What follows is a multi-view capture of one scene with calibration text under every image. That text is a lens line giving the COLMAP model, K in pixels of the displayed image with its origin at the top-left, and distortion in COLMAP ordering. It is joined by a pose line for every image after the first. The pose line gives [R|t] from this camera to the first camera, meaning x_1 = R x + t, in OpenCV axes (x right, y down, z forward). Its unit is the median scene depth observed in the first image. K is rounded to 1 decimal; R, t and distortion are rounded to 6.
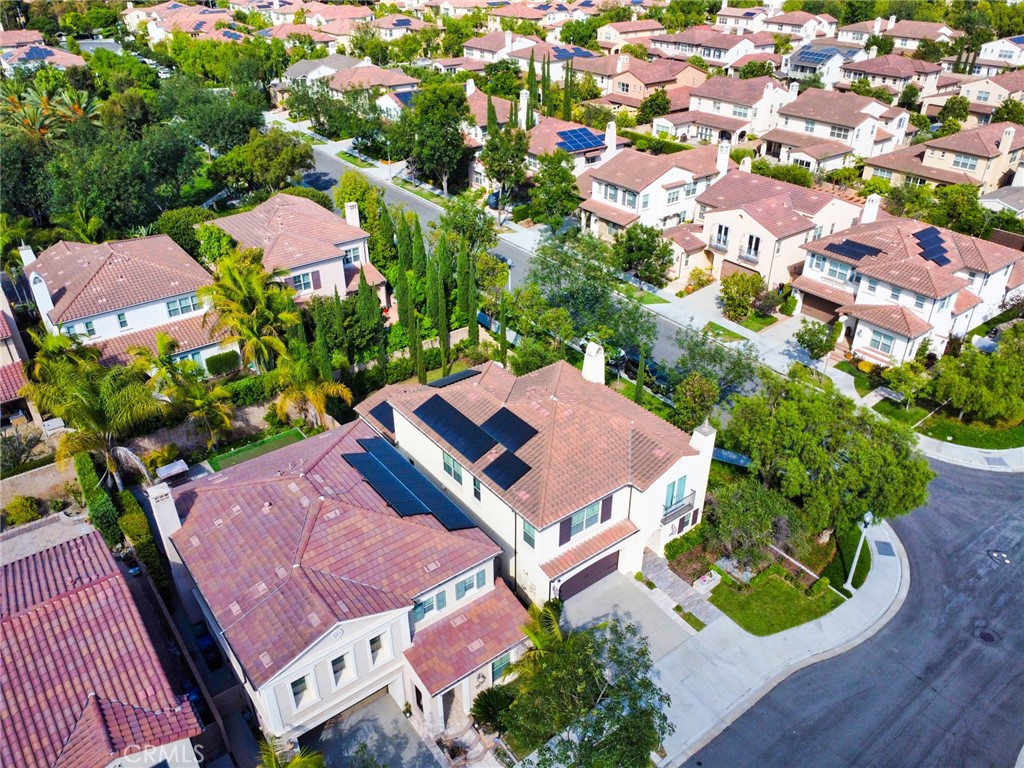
lens RADIAL K [[768.2, 0, 513.8], [0, 768.2, 385.3], [0, 0, 1]] dist [-0.000602, -0.000343]
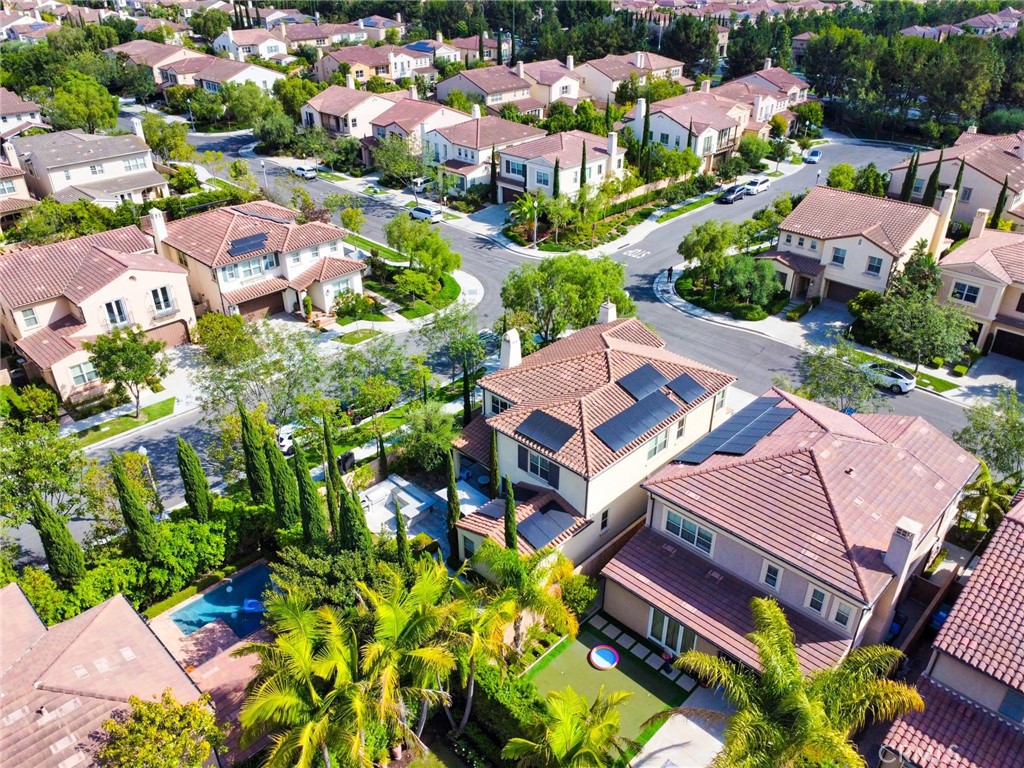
lens RADIAL K [[768.2, 0, 513.2], [0, 768.2, 385.6], [0, 0, 1]] dist [-0.000602, -0.000343]
pose [[-0.136978, -0.504229, 0.852637, -0.597065], [0.507845, 0.703277, 0.497488, -0.377598], [-0.850488, 0.501152, 0.159736, 0.618772]]
